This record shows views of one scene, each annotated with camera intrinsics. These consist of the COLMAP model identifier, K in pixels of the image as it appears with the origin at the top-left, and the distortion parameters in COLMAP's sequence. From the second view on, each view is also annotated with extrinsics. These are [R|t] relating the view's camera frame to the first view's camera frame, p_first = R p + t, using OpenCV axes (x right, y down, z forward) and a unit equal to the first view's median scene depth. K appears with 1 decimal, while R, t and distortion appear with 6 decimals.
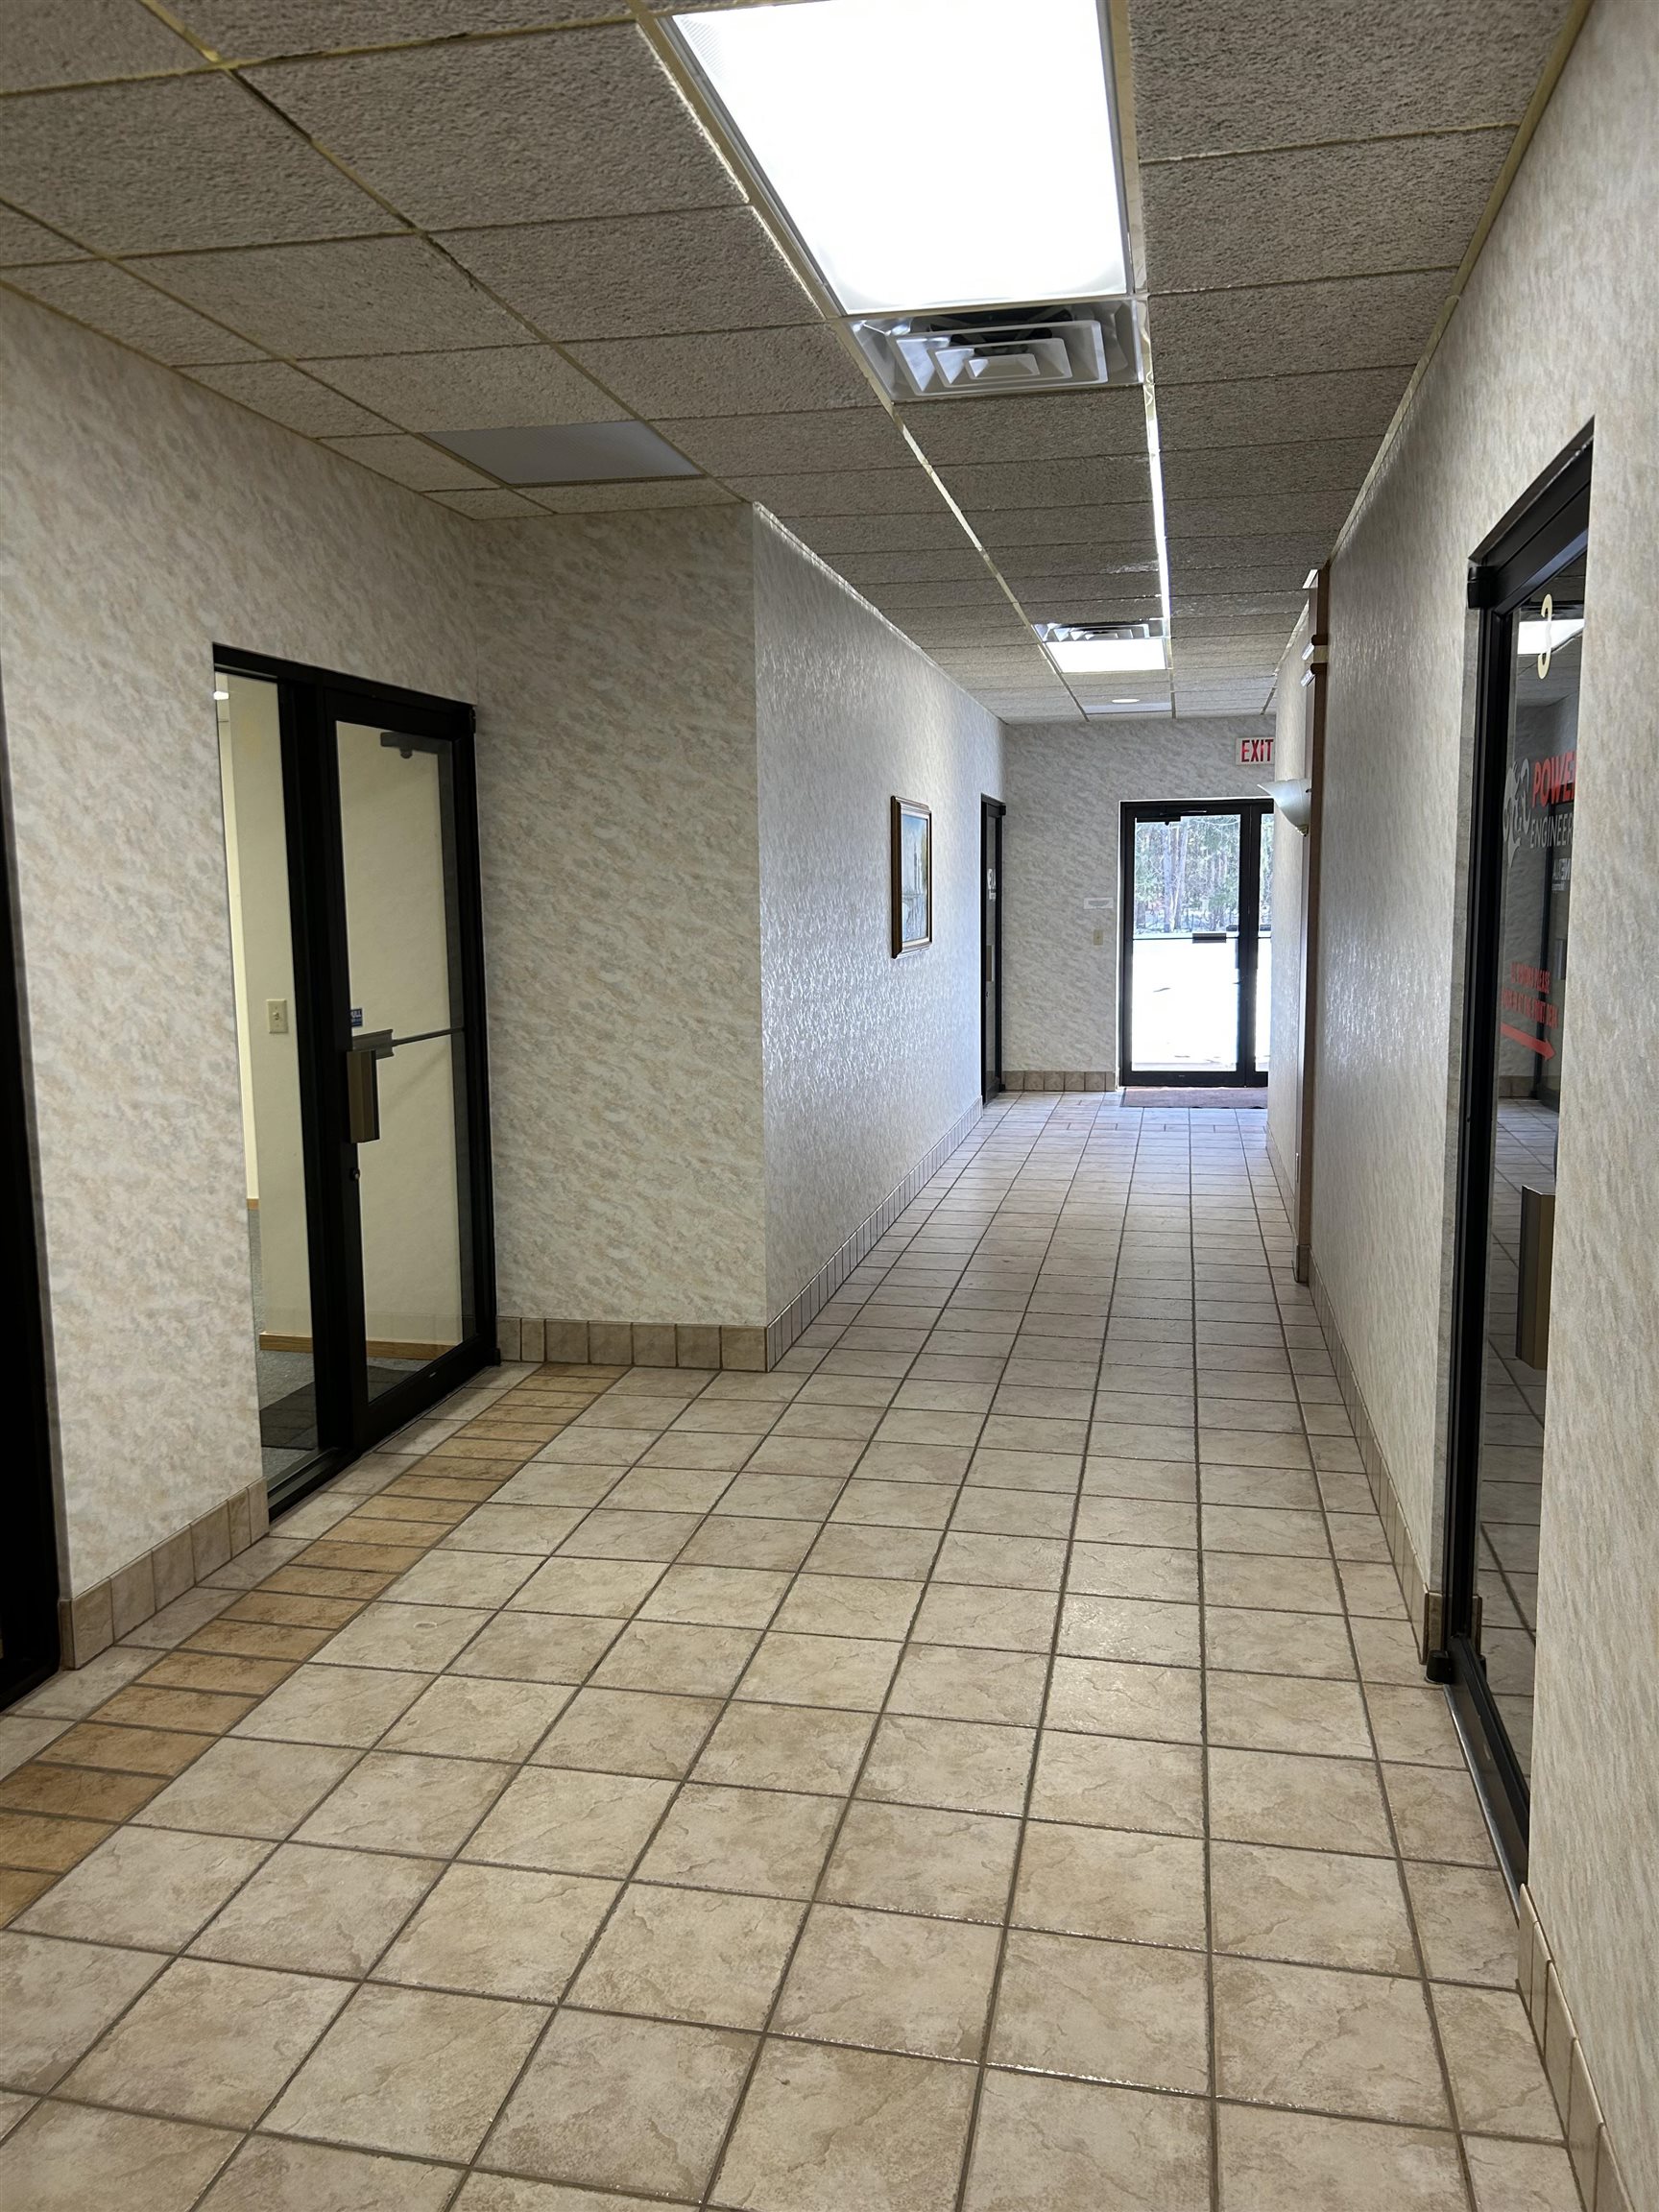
lens RADIAL K [[1659.6, 0, 833.7], [0, 1659.6, 1110.8], [0, 0, 1]] dist [0.025636, -0.025868]
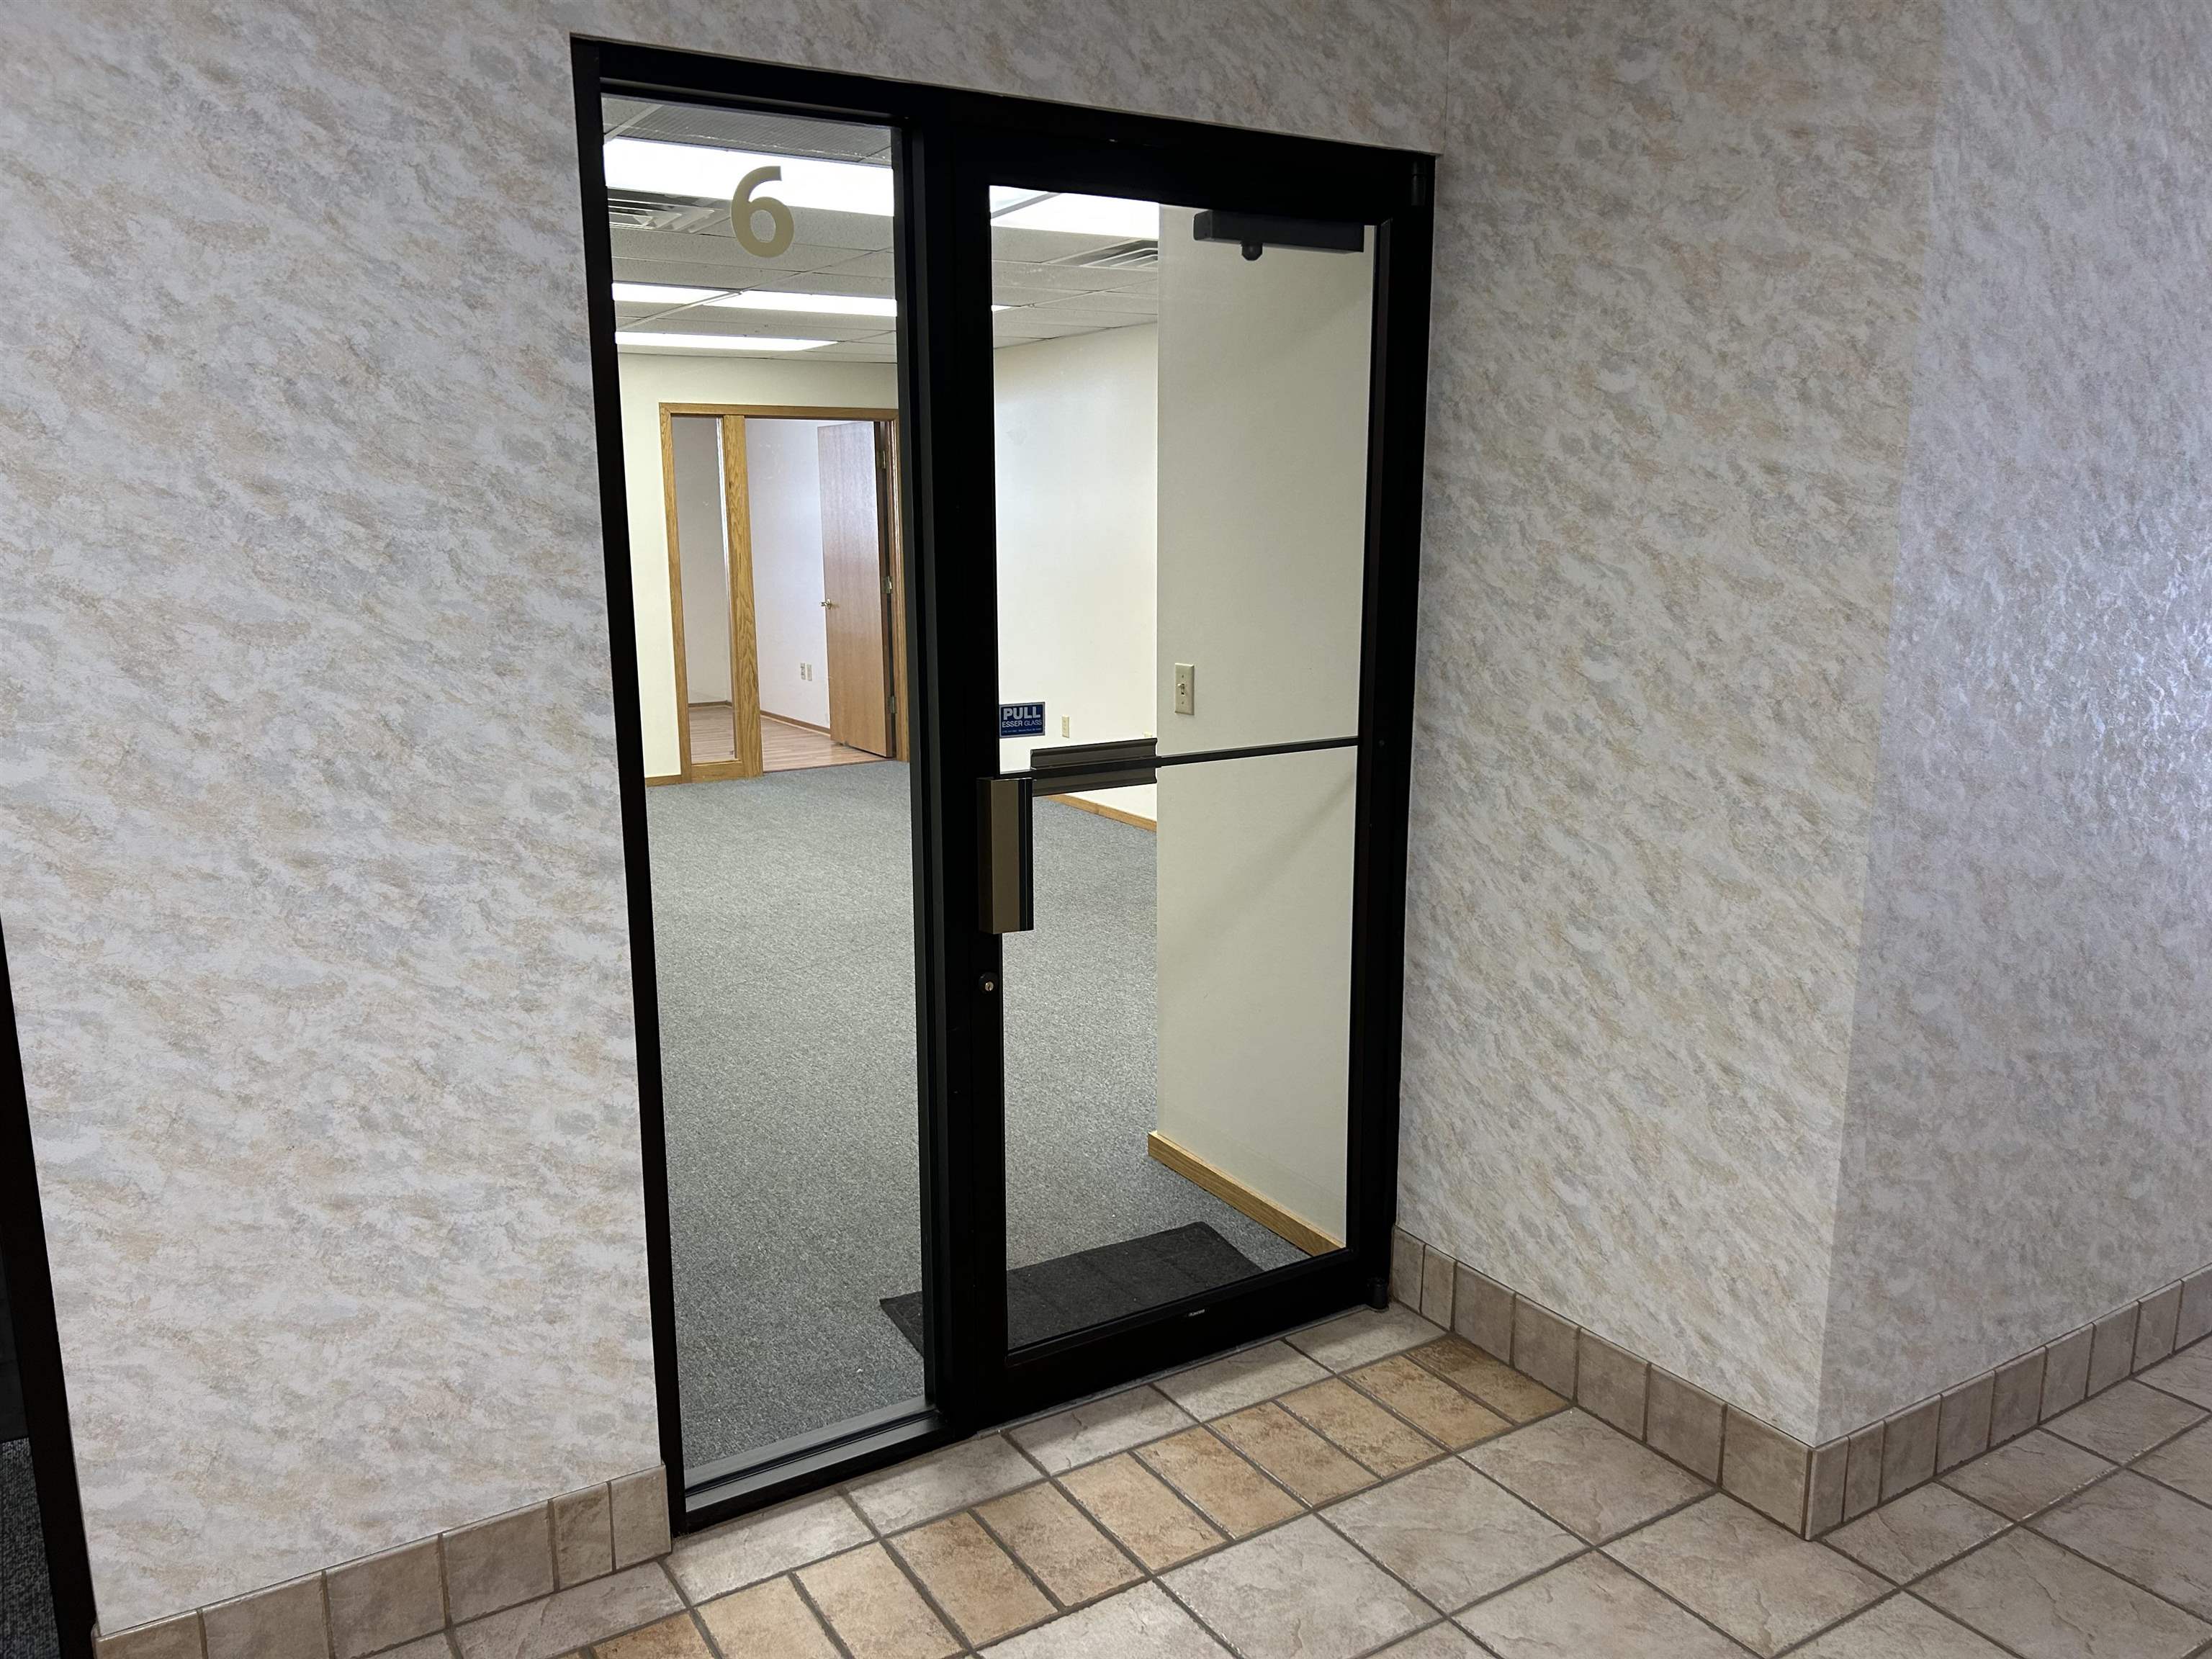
lens RADIAL K [[1659.6, 0, 1100.4], [0, 1659.6, 835.0], [0, 0, 1]] dist [0.025636, -0.025868]
pose [[0.690040, 0.150583, -0.707934, 0.130091], [-0.102429, 0.988590, 0.110441, -0.072857], [0.716487, -0.003696, 0.697591, 0.545854]]
